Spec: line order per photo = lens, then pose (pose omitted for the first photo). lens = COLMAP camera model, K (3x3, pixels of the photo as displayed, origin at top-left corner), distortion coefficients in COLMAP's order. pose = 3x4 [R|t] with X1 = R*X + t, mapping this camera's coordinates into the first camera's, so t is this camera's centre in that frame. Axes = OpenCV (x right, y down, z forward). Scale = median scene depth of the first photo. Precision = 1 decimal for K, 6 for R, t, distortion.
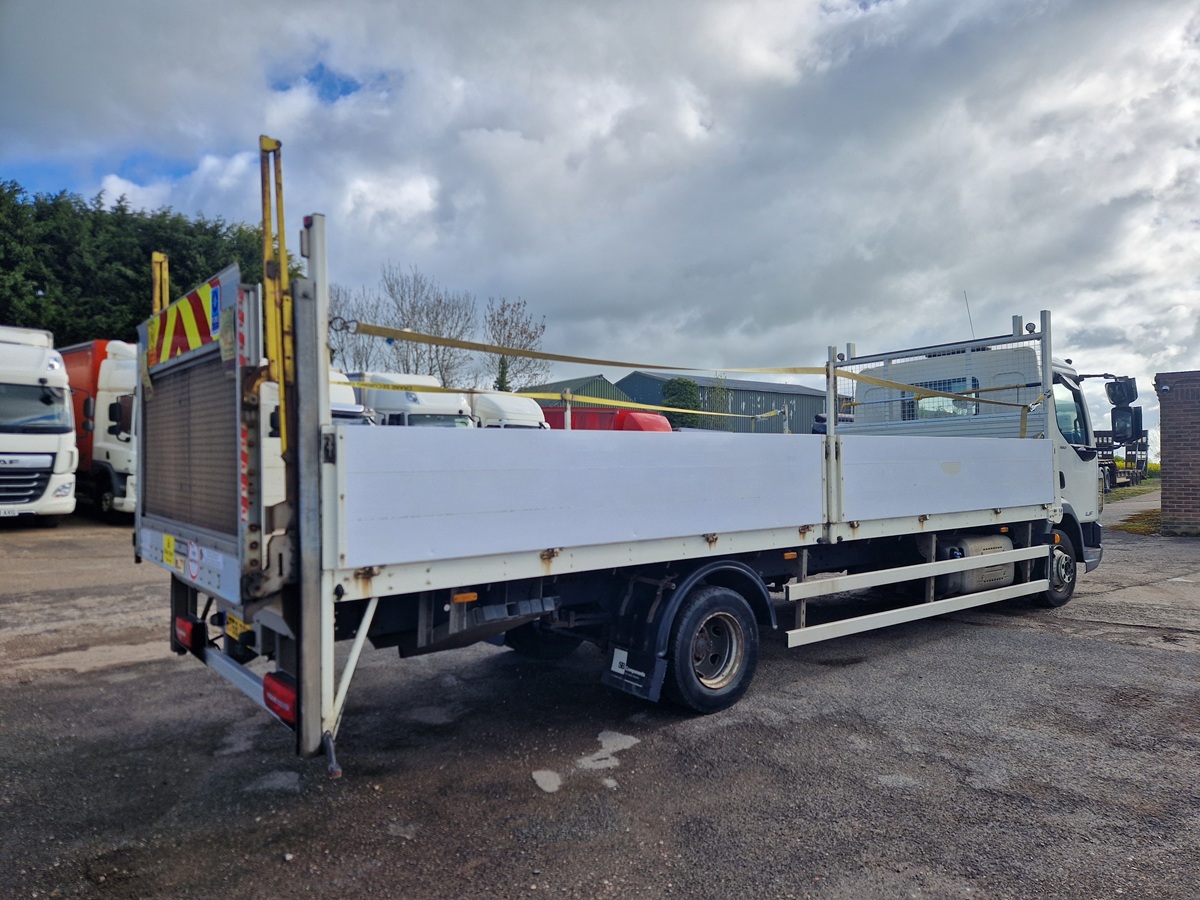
lens RADIAL K [[792.2, 0, 581.4], [0, 792.2, 450.3], [0, 0, 1]] dist [0.082380, -0.058506]
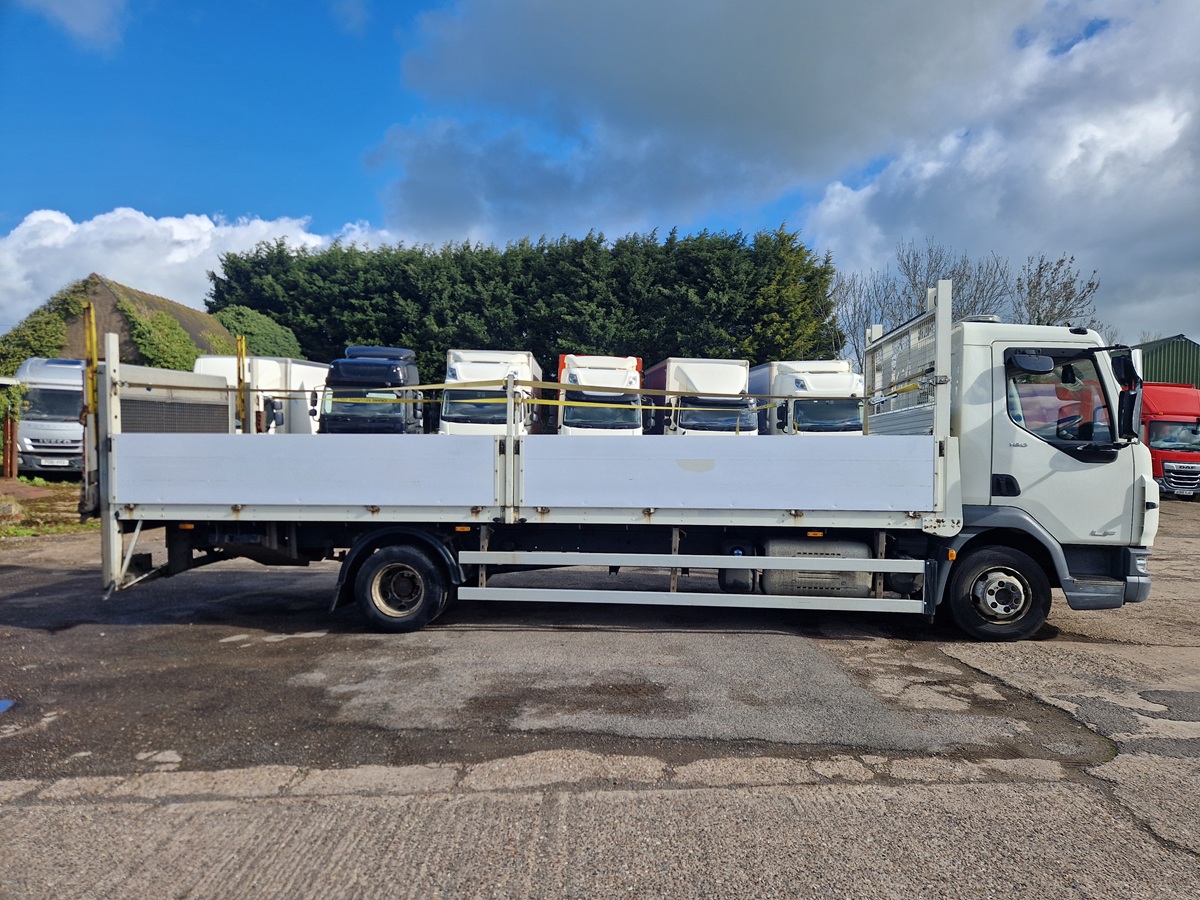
lens RADIAL K [[788.8, 0, 594.3], [0, 788.8, 448.6], [0, 0, 1]] dist [0.074582, -0.063079]
pose [[0.718896, 0.016306, -0.694927, 1.276472], [-0.000249, 0.999731, 0.023201, -0.026288], [0.695118, -0.016506, 0.718706, 0.233093]]
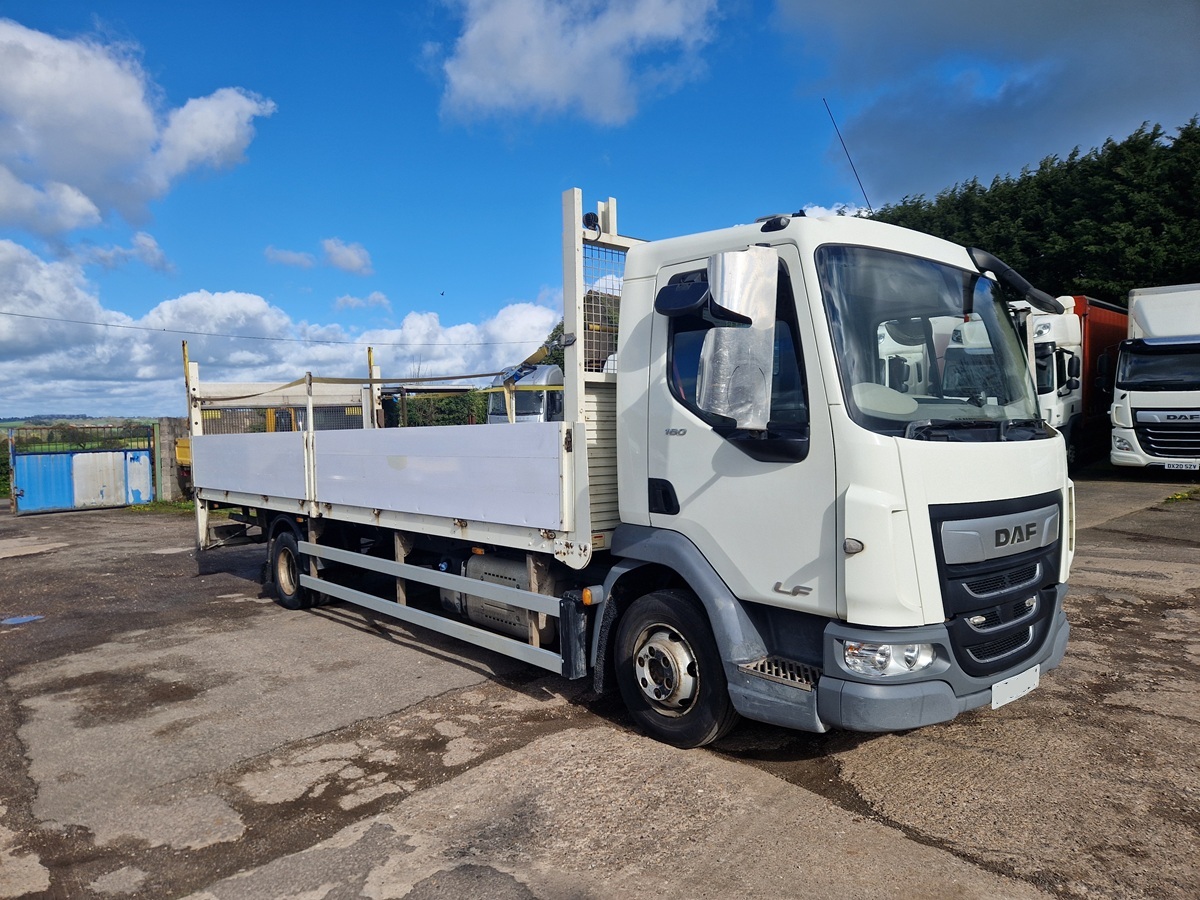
lens RADIAL K [[788.8, 0, 594.3], [0, 788.8, 448.6], [0, 0, 1]] dist [0.074582, -0.063079]
pose [[0.050730, 0.035815, -0.998070, 1.623337], [0.046087, 0.998208, 0.038163, -0.019741], [0.997648, -0.047934, 0.048989, 1.417975]]
